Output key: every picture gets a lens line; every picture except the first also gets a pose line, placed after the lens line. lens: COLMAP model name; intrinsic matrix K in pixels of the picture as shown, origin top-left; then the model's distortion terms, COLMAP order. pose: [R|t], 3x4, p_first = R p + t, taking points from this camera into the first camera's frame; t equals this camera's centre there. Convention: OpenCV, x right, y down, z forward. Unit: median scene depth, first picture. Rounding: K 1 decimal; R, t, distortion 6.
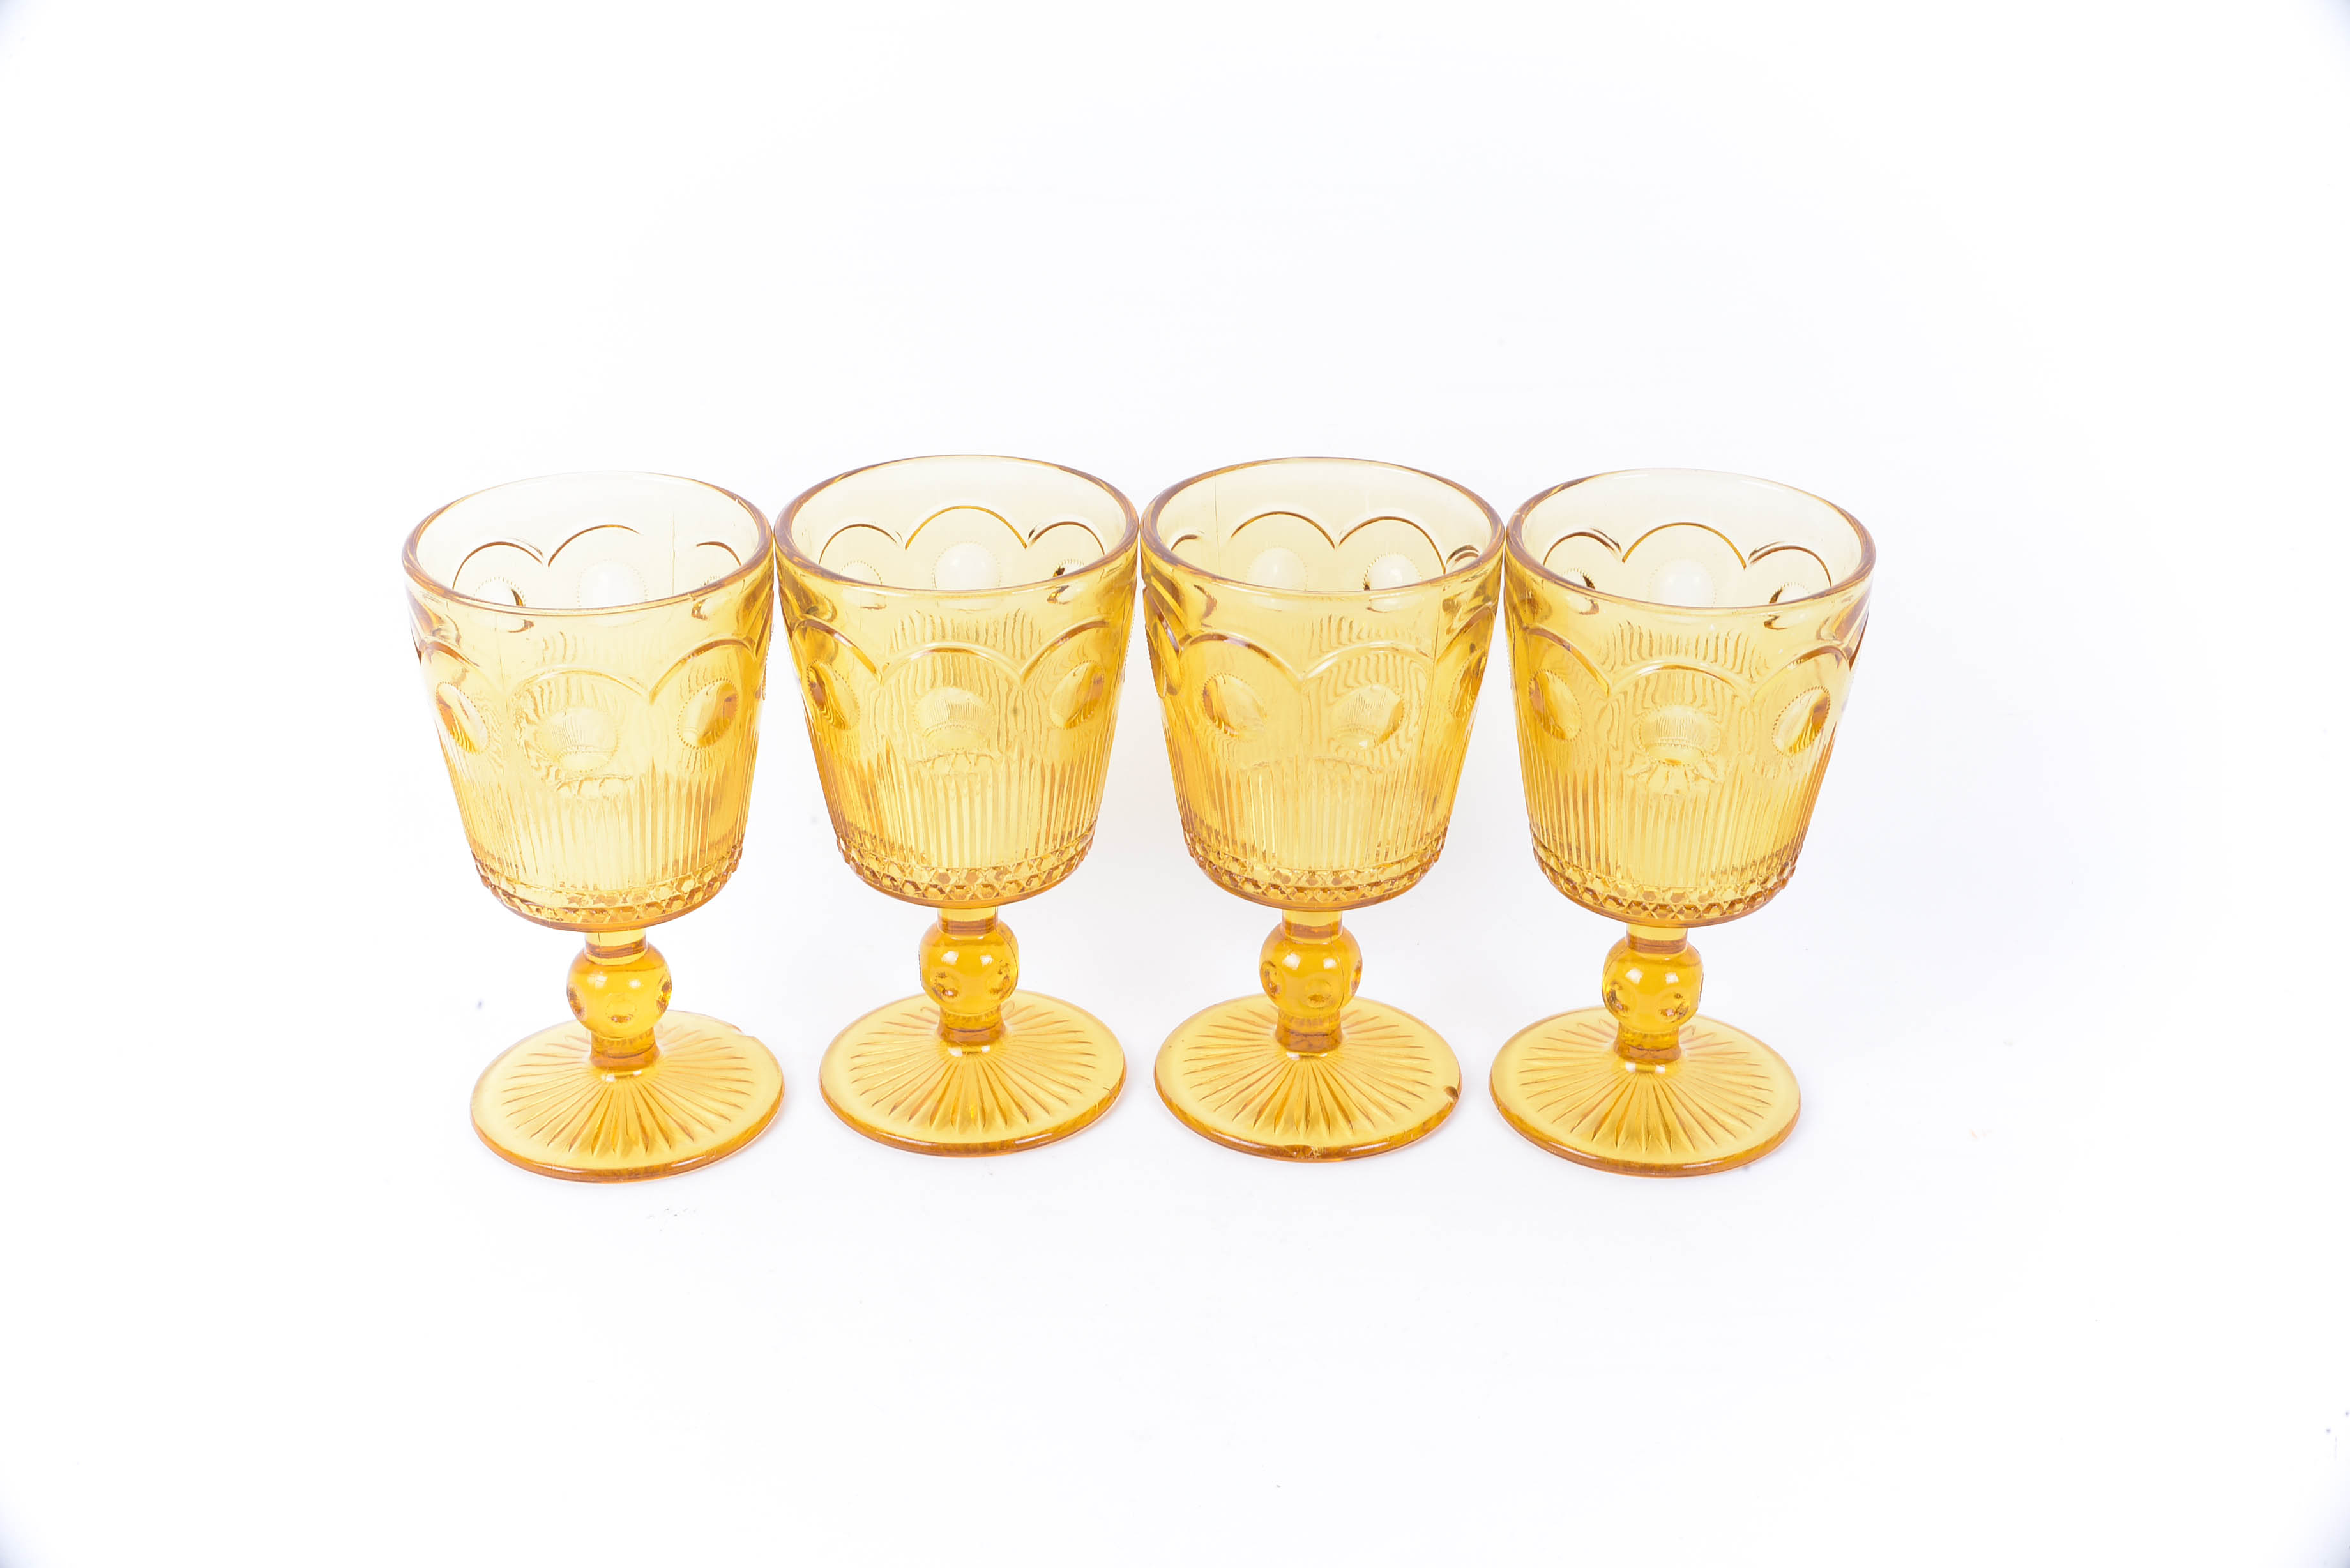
lens RADIAL K [[2768.2, 0, 1175.0], [0, 2768.2, 784.0], [0, 0, 1]] dist [-0.122343, -0.008482]
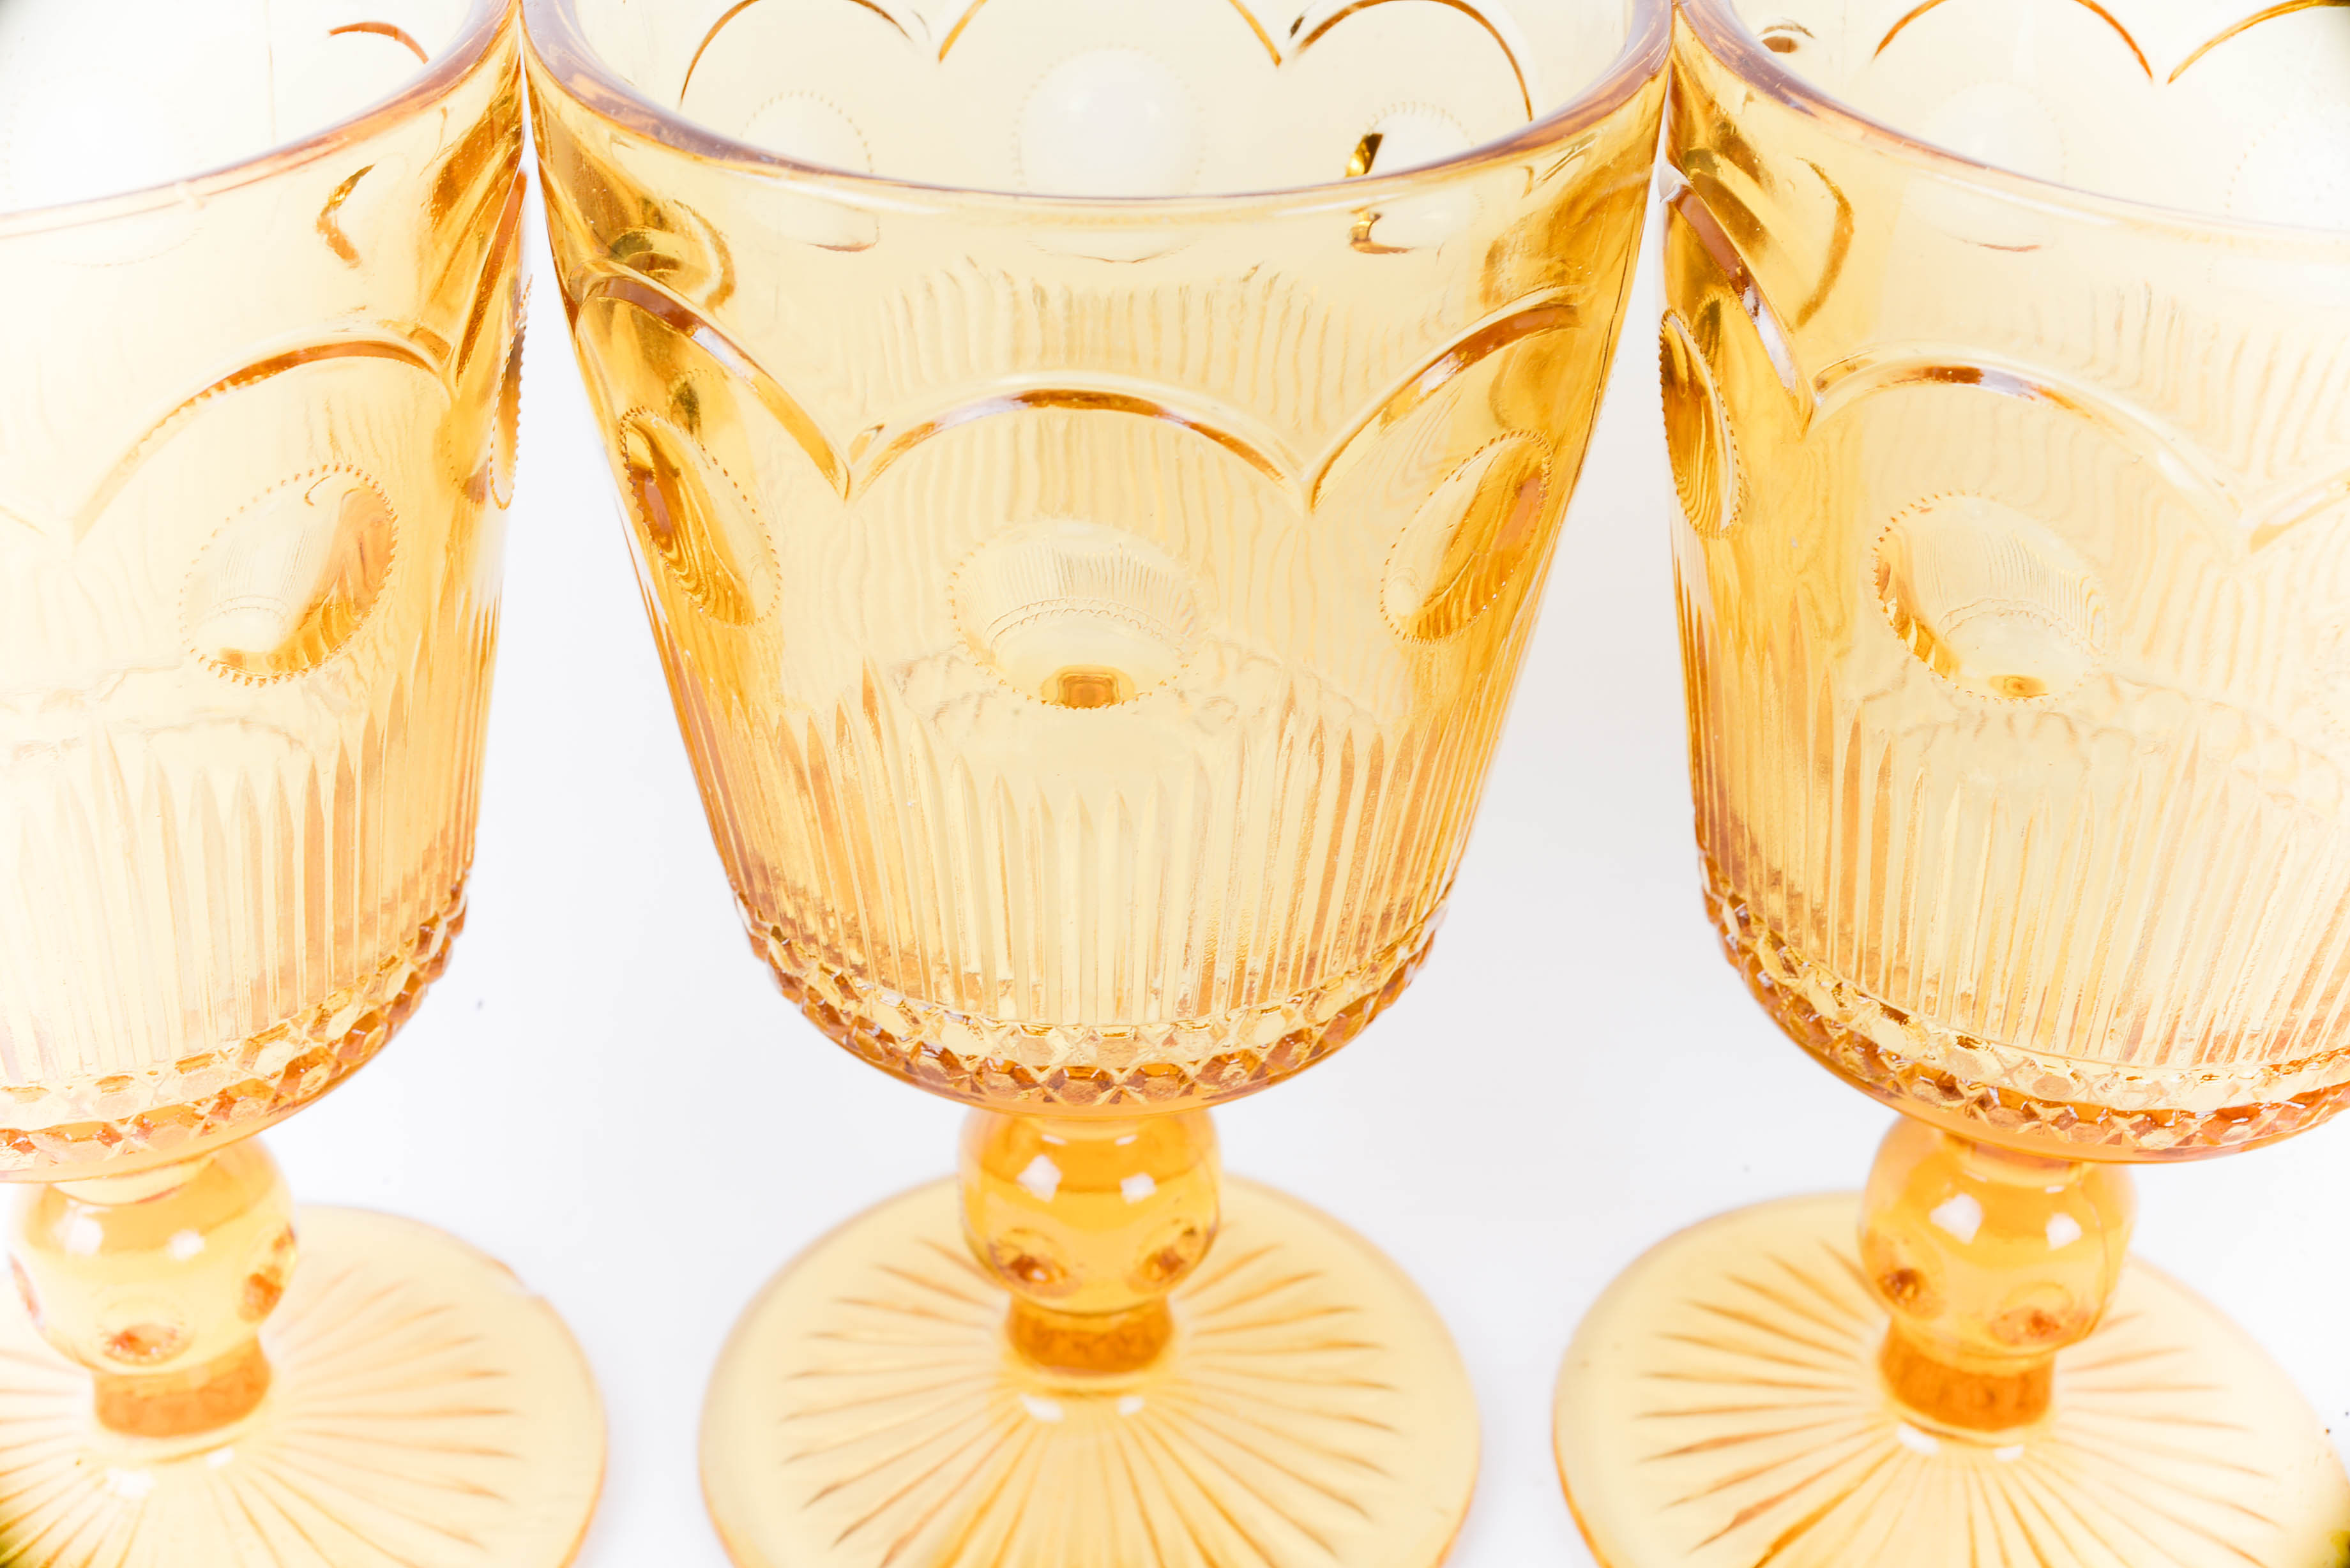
lens RADIAL K [[3600.7, 0, 1175.0], [0, 3600.7, 784.0], [0, 0, 1]] dist [0.265843, -1.784070]
pose [[0.999078, 0.024473, -0.035260, -0.052026], [-0.020872, 0.994858, 0.099110, -0.043498], [0.037505, -0.098283, 0.994452, 0.570692]]
